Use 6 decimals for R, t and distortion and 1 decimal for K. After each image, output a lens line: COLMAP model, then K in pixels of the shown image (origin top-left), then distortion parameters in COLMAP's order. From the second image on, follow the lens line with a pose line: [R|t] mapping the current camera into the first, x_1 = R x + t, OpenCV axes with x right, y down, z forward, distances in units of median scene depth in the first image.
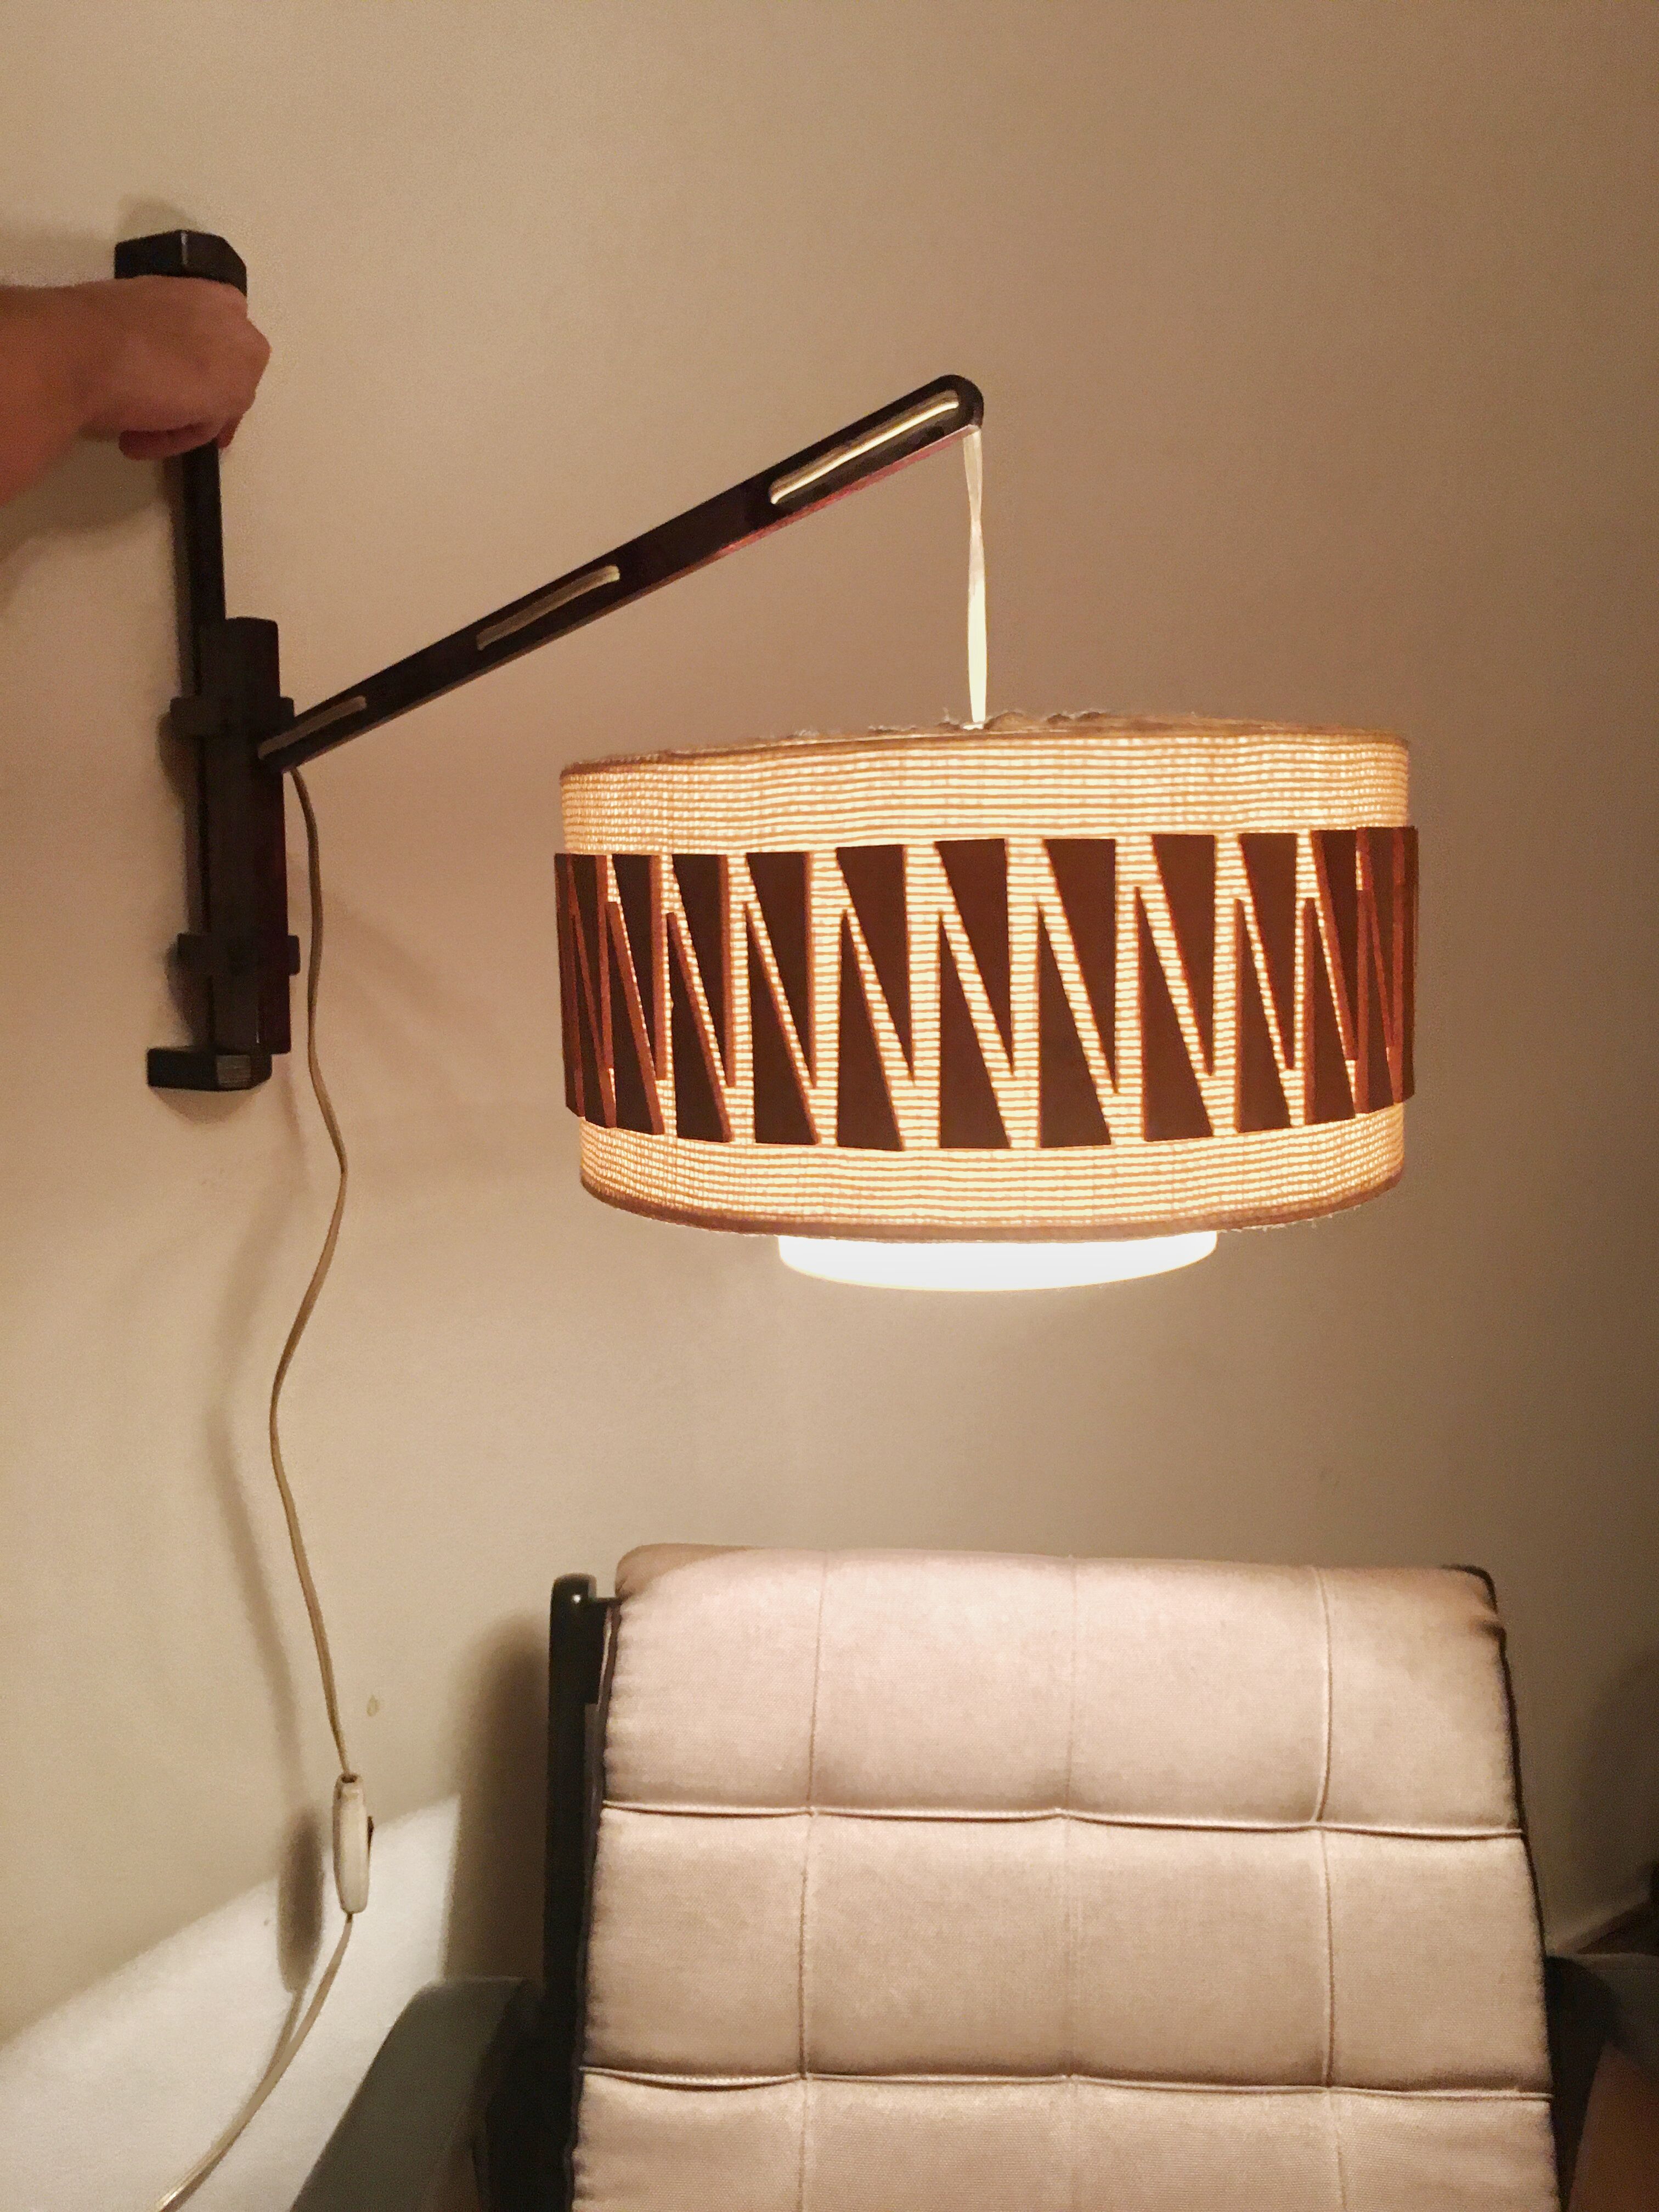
lens RADIAL K [[2031.4, 0, 830.6], [0, 2031.4, 1100.7], [0, 0, 1]] dist [0.040621, -0.008361]
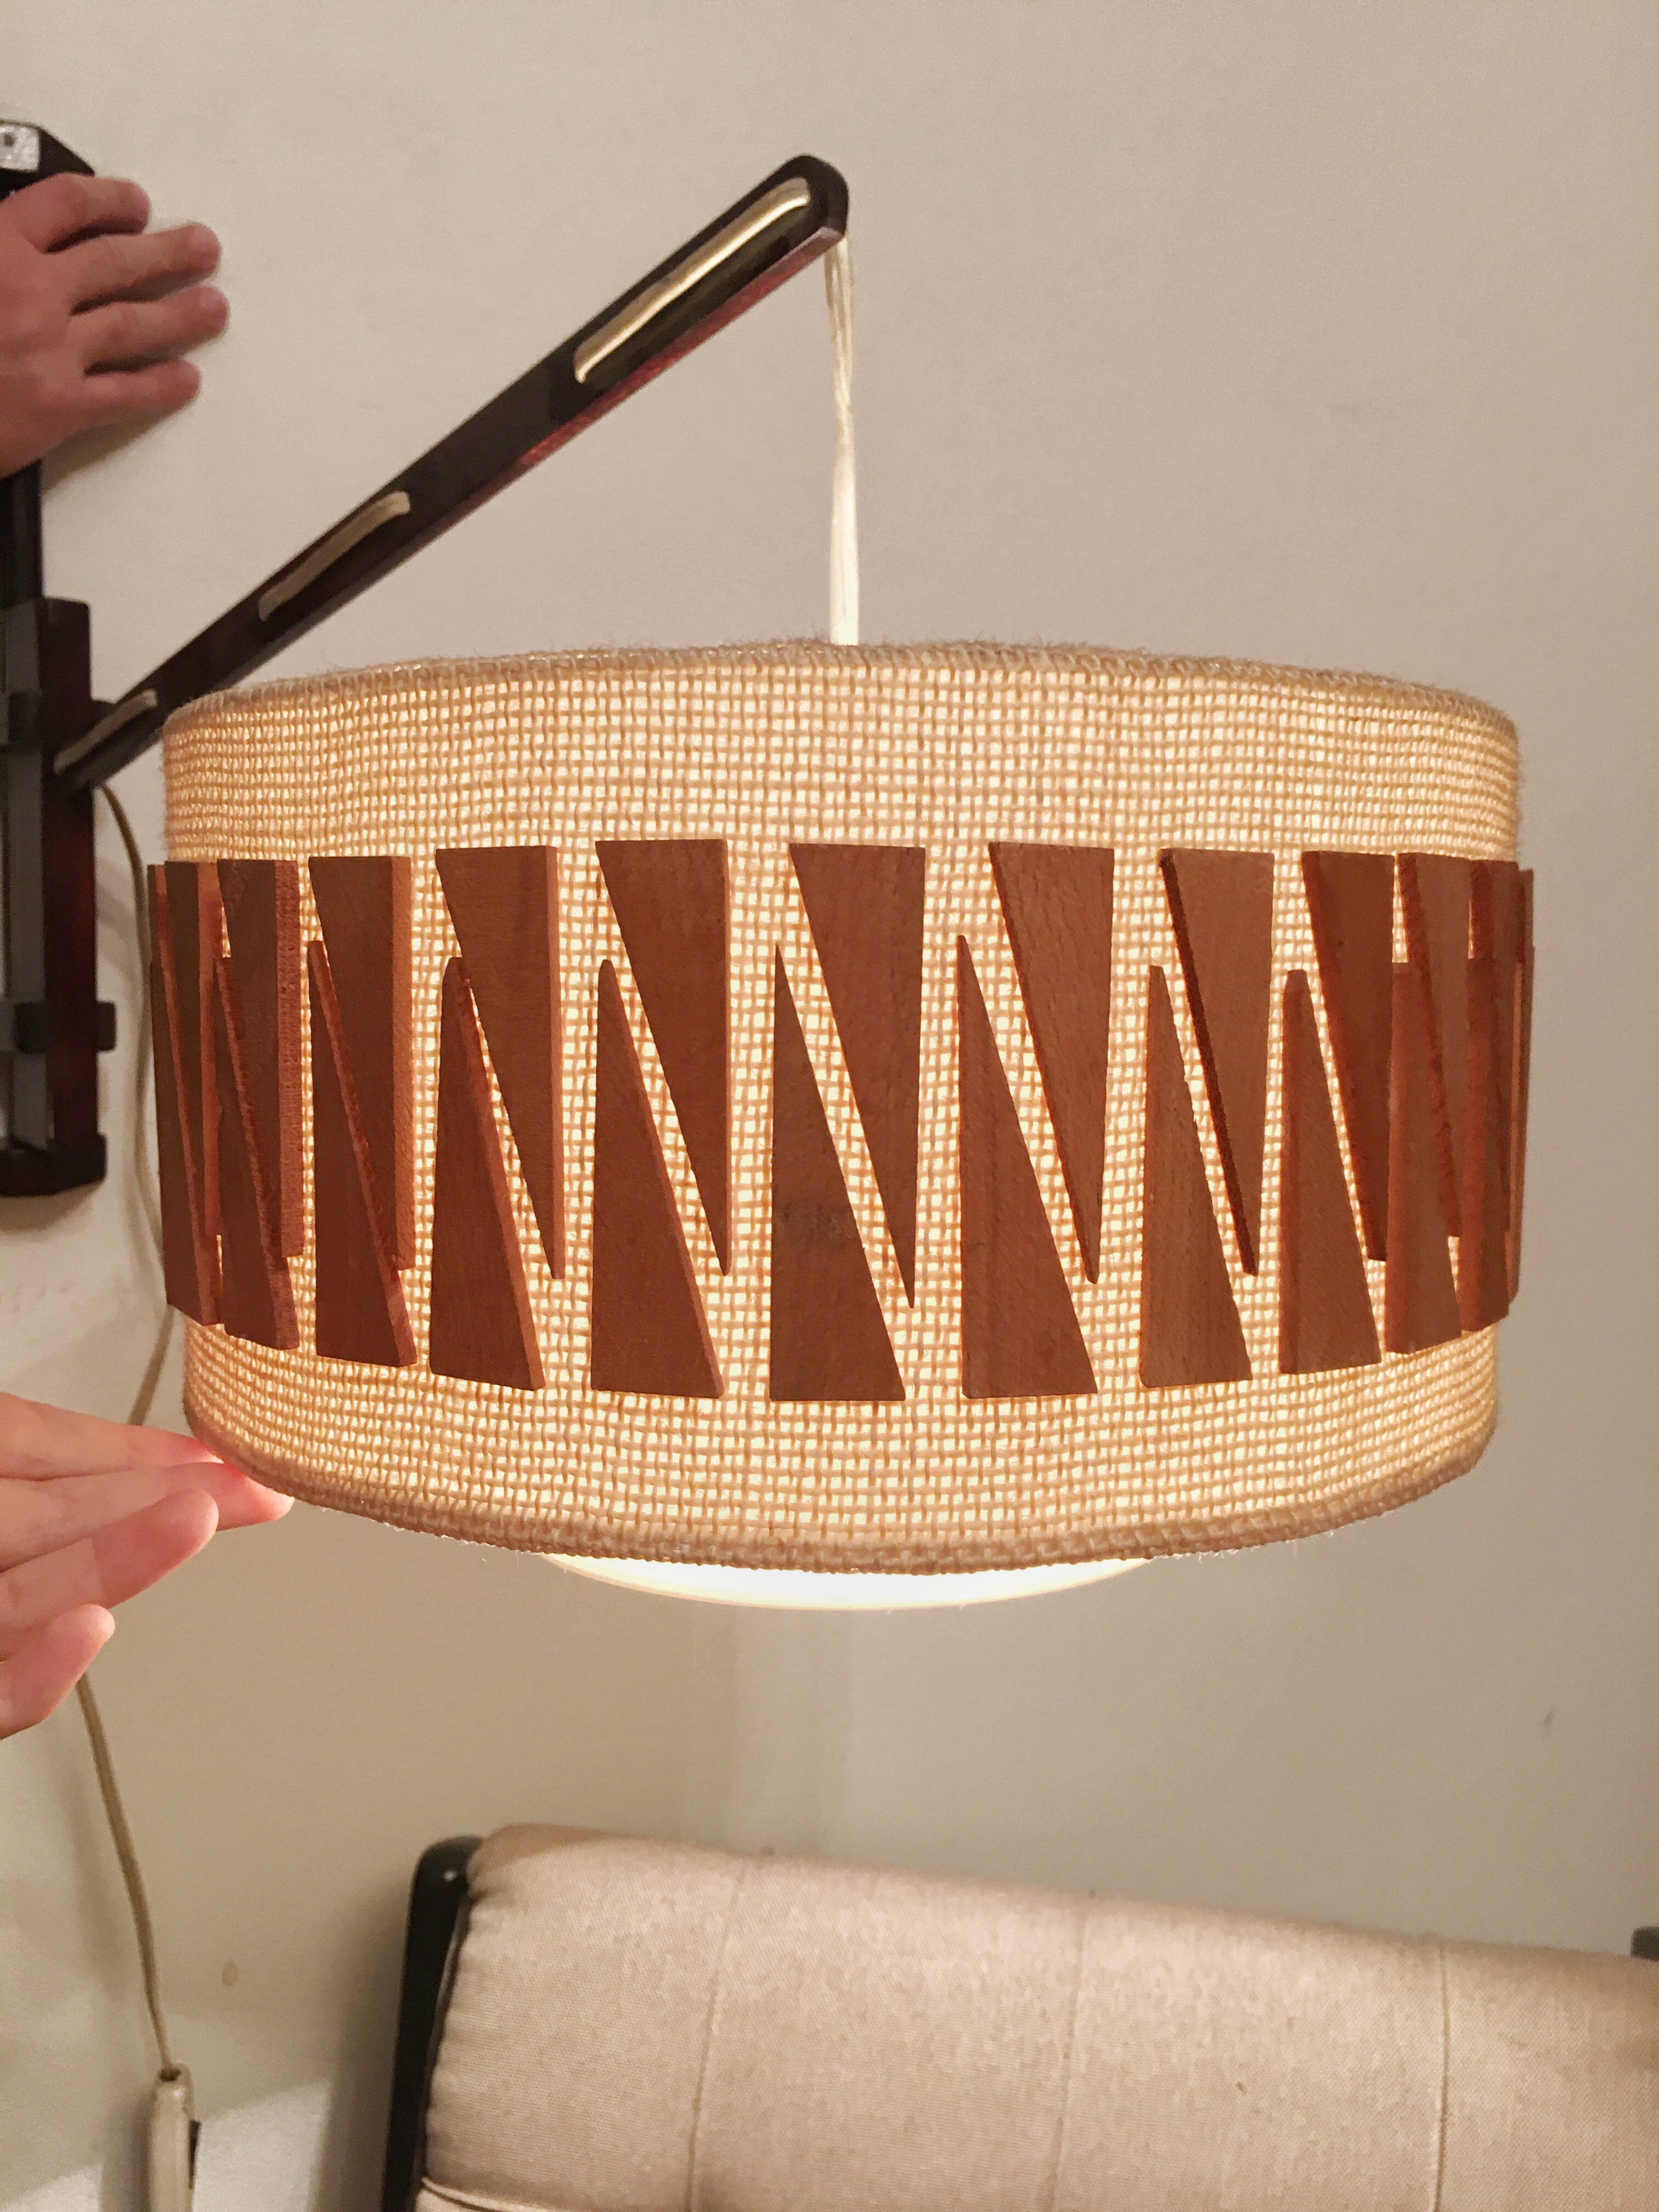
lens RADIAL K [[2031.4, 0, 838.6], [0, 2031.4, 1106.2], [0, 0, 1]] dist [0.040621, -0.008361]
pose [[0.992190, 0.043907, -0.116756, 0.174743], [-0.049590, 0.997699, -0.046225, -0.029923], [0.114458, 0.051654, 0.992084, 0.424590]]
